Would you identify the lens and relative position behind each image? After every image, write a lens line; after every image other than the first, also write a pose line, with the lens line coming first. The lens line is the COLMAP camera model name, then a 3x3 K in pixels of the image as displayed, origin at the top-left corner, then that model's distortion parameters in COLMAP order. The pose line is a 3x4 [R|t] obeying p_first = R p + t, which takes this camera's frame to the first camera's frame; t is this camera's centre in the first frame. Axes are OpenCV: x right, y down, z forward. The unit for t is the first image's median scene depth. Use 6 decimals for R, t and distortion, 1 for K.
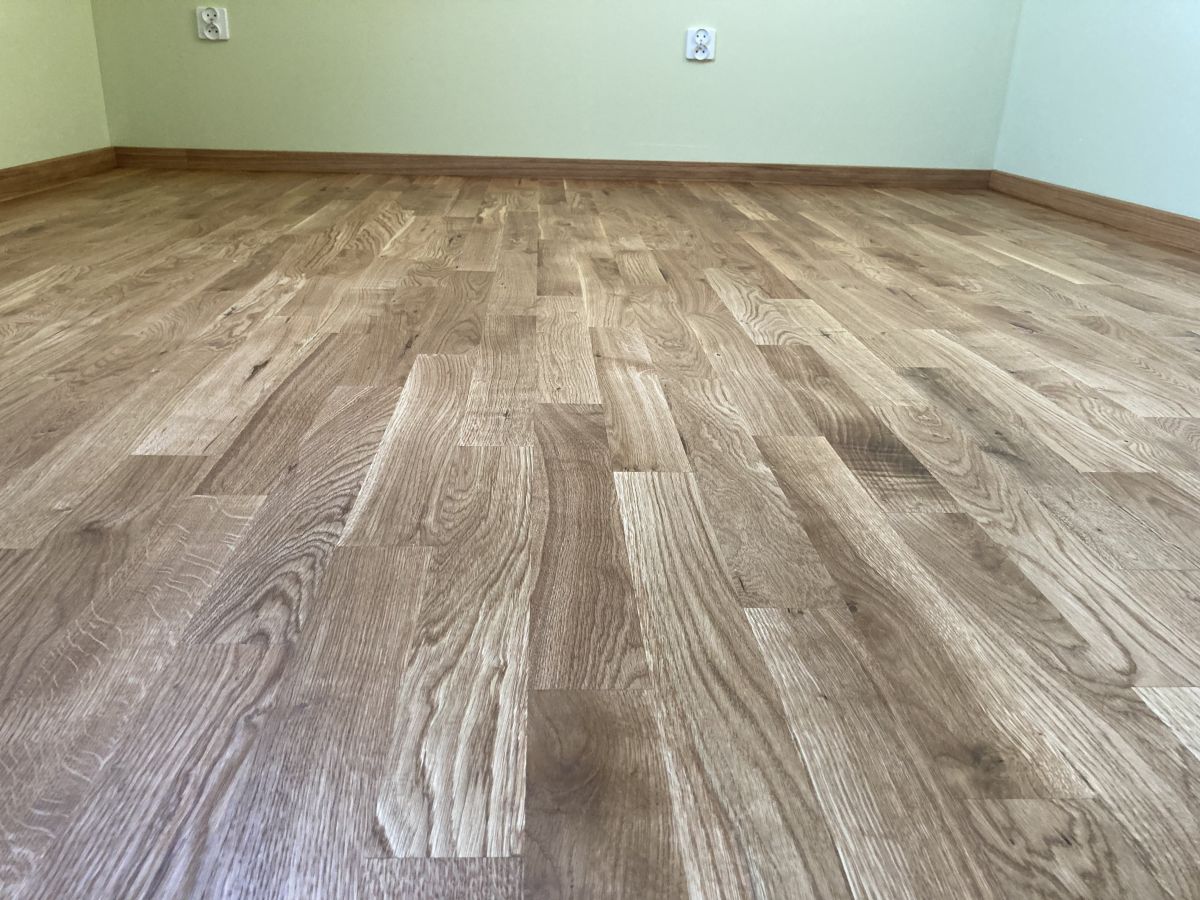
lens RADIAL K [[999.8, 0, 594.8], [0, 999.8, 450.6], [0, 0, 1]] dist [0.040912, -0.070523]
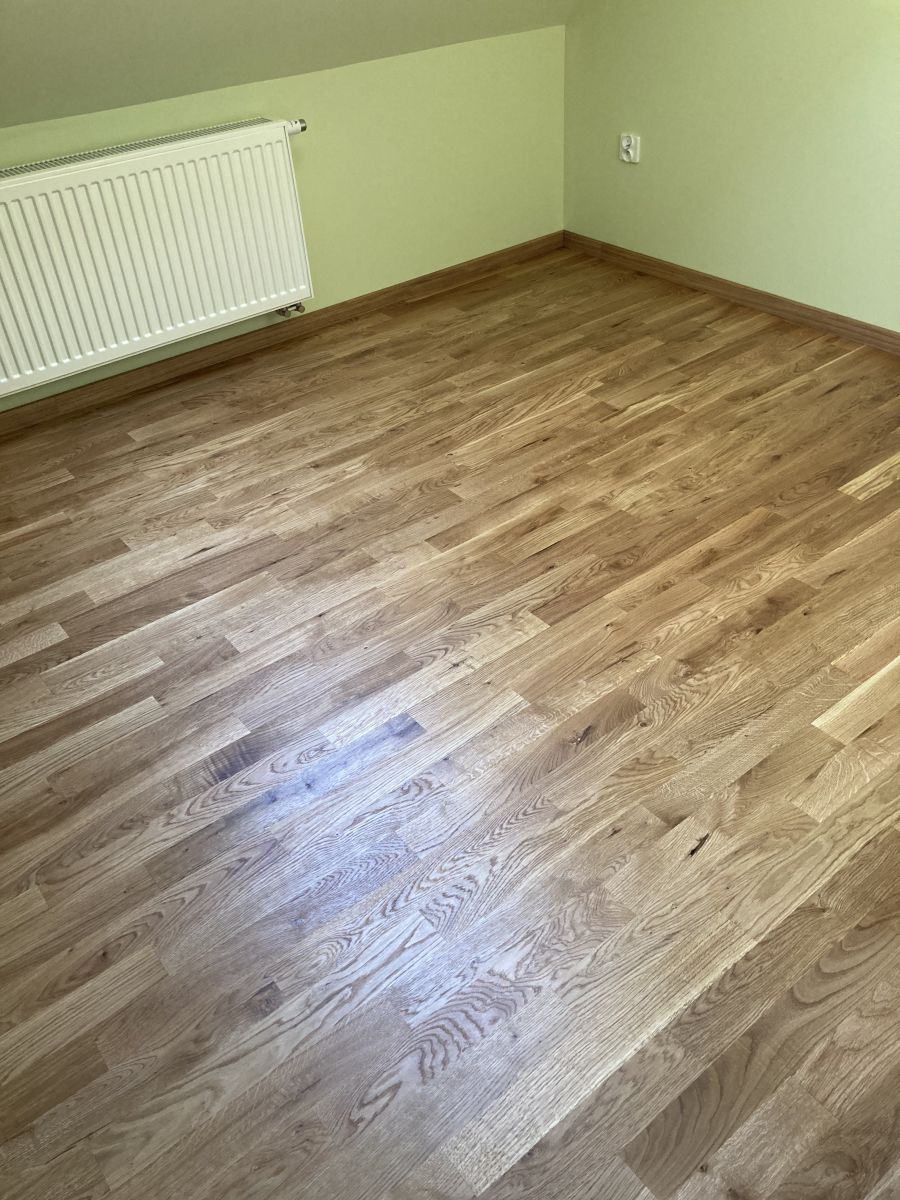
lens RADIAL K [[963.0, 0, 450.0], [0, 963.0, 600.0], [0, 0, 1]] dist [0.051971, -0.003946]
pose [[0.580474, 0.451862, -0.677399, 1.284789], [-0.231758, 0.889176, 0.394531, -0.852203], [0.780601, -0.072022, 0.620867, 0.155841]]
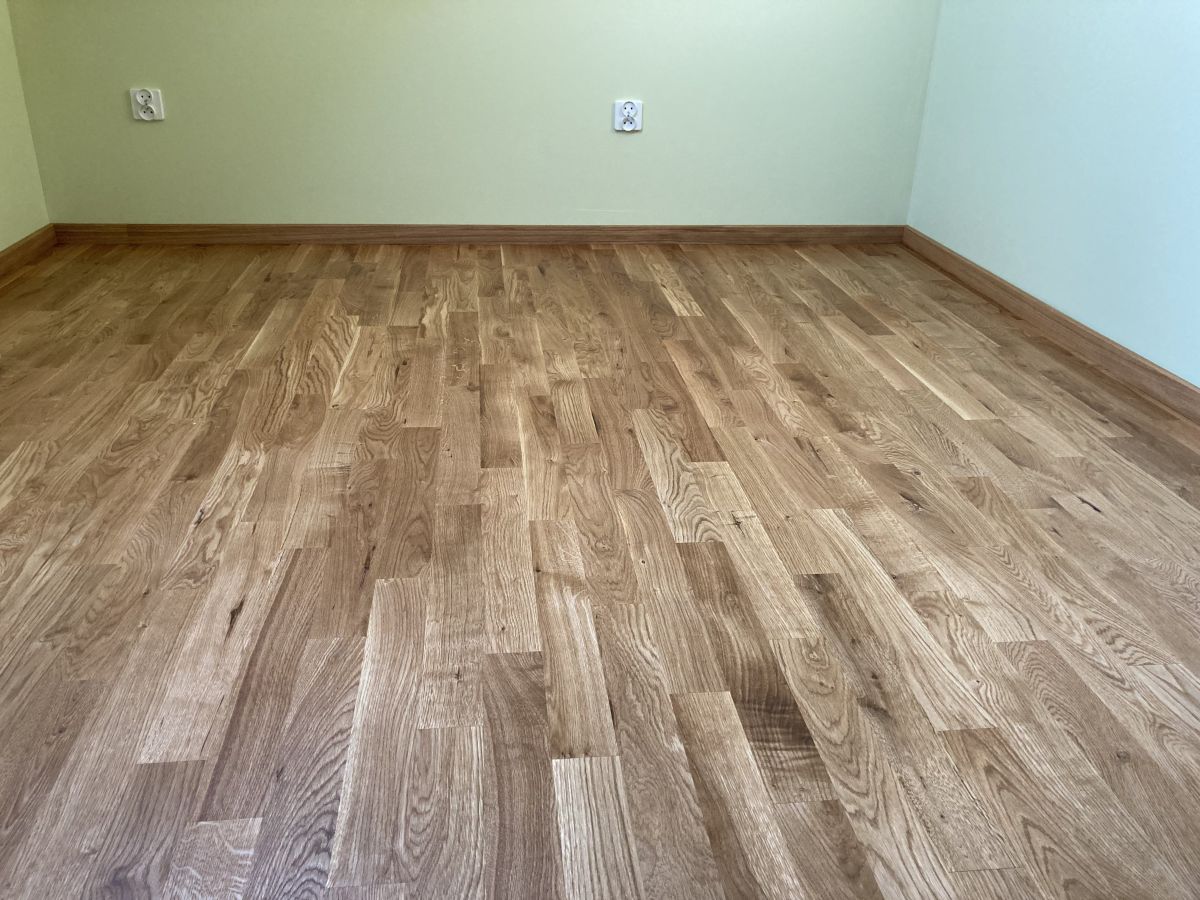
lens RADIAL K [[993.2, 0, 600.0], [0, 993.2, 450.0], [0, 0, 1]] dist [0.034418, -0.043910]
pose [[0.997810, -0.030553, 0.058671, 0.012607], [0.026830, 0.997639, 0.063216, -0.312409], [-0.060464, -0.061503, 0.996274, -0.122959]]
